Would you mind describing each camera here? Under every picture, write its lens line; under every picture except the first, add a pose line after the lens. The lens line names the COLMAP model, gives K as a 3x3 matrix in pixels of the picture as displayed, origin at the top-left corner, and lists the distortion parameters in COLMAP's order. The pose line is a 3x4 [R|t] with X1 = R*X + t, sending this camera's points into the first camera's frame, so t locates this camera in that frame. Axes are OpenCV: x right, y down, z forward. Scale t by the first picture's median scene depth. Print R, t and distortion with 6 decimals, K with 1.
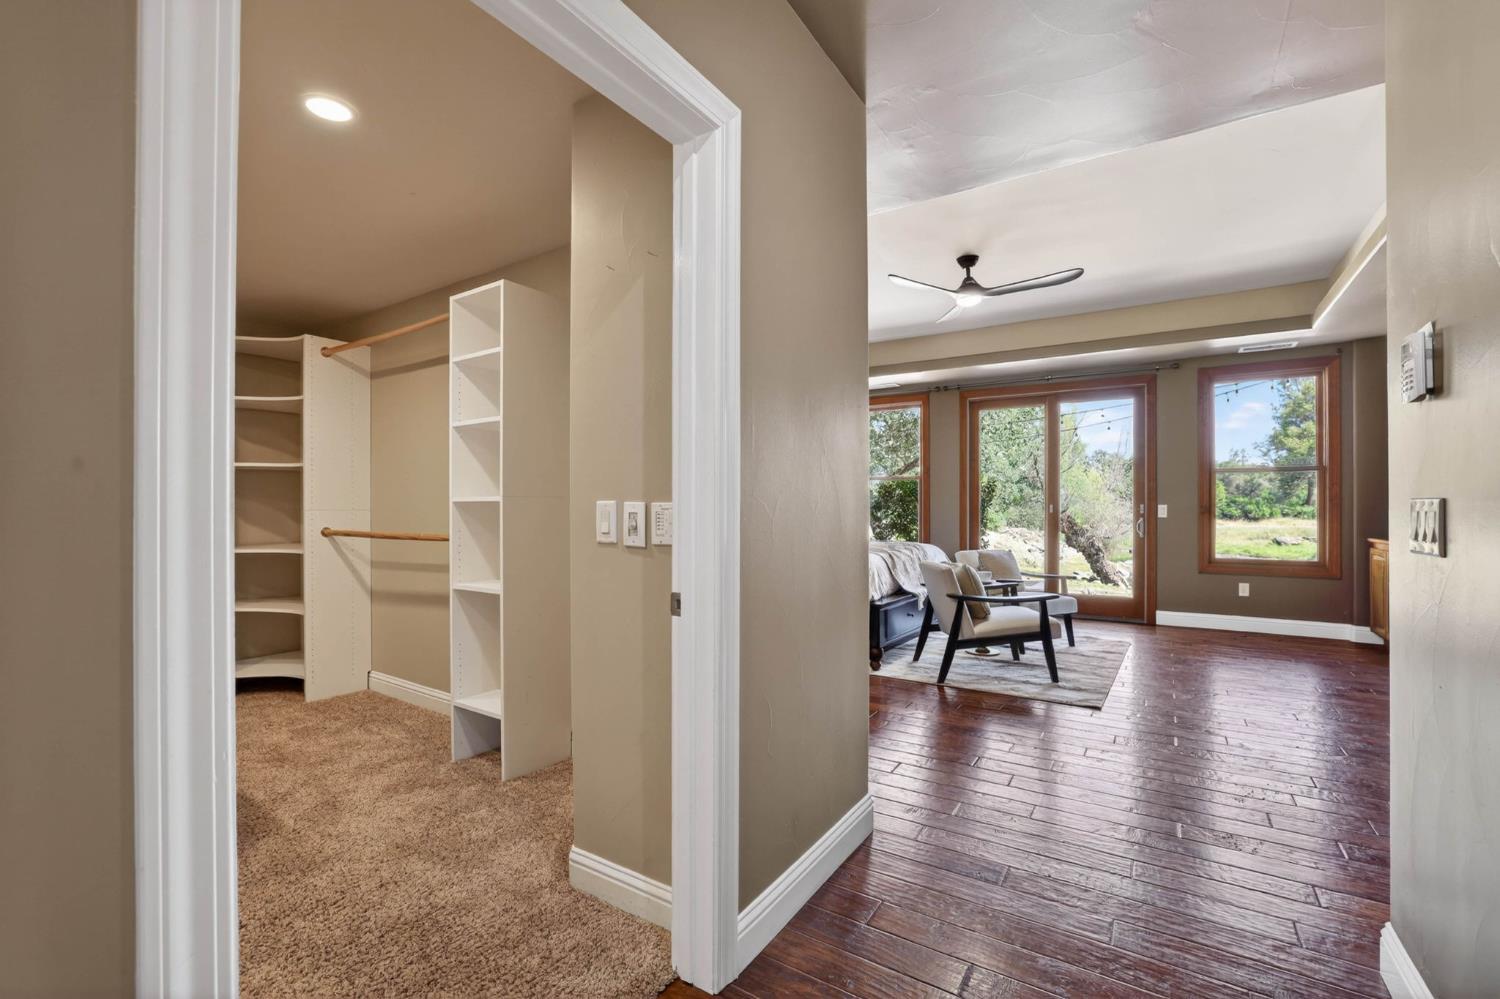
lens RADIAL K [[638.2, 0, 748.3], [0, 638.2, 504.1], [0, 0, 1]] dist [-0.029457, 0.006311]
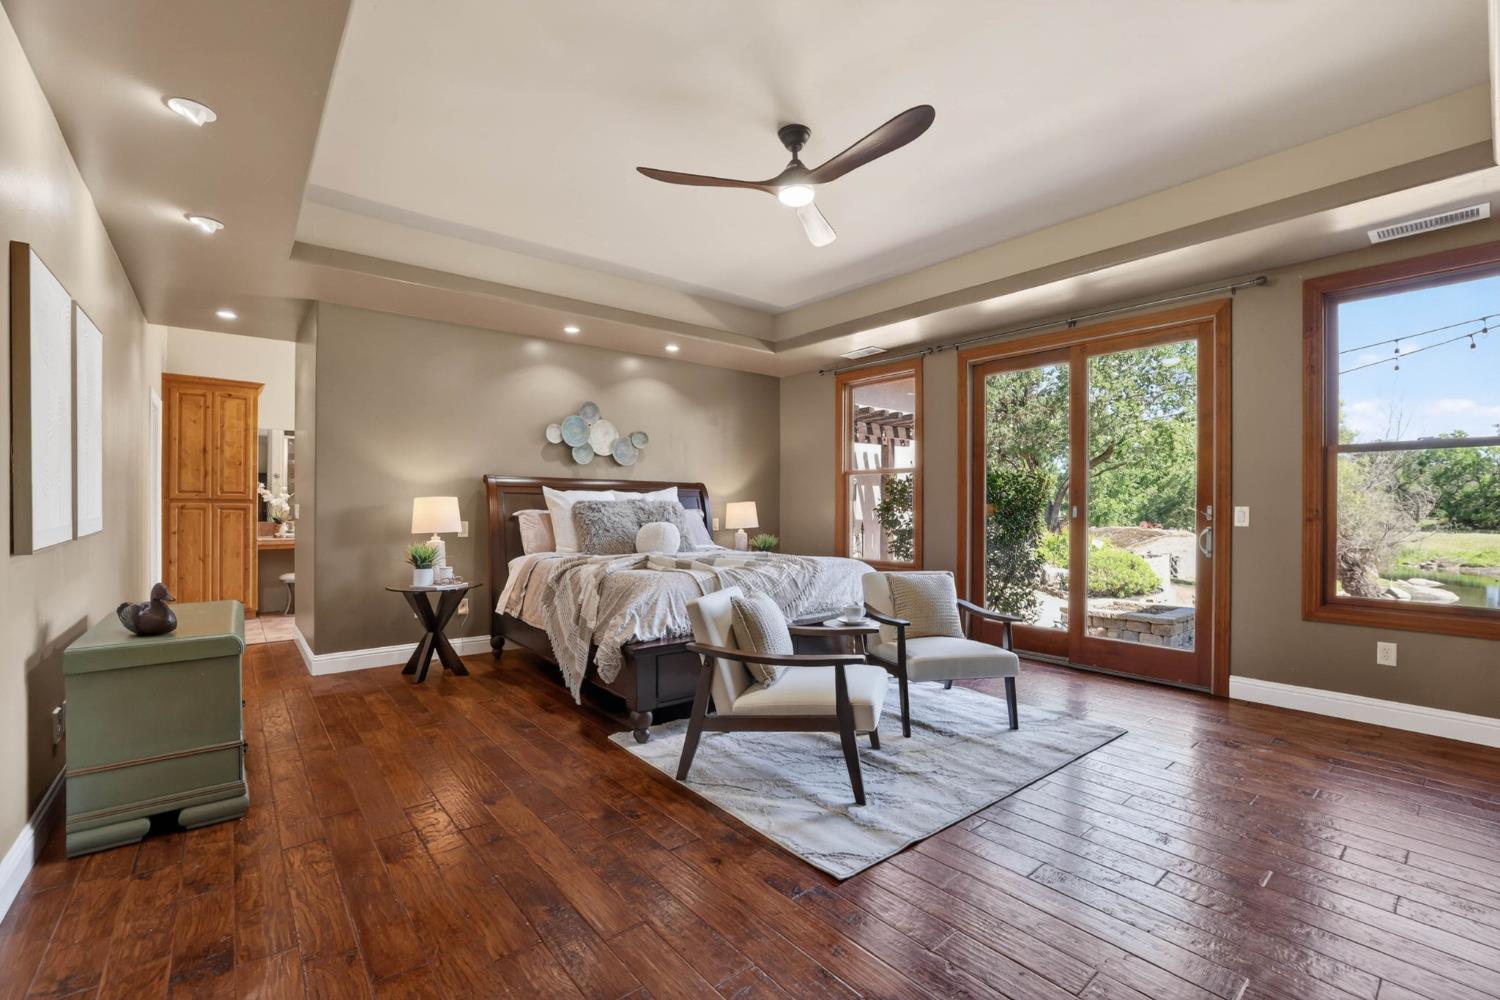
lens RADIAL K [[638.2, 0, 755.7], [0, 638.2, 509.2], [0, 0, 1]] dist [-0.029457, 0.006311]
pose [[0.957540, 0.002527, -0.288288, 0.292995], [-0.000803, 0.999981, 0.006097, 0.000425], [0.288298, -0.005607, 0.957524, 0.209619]]
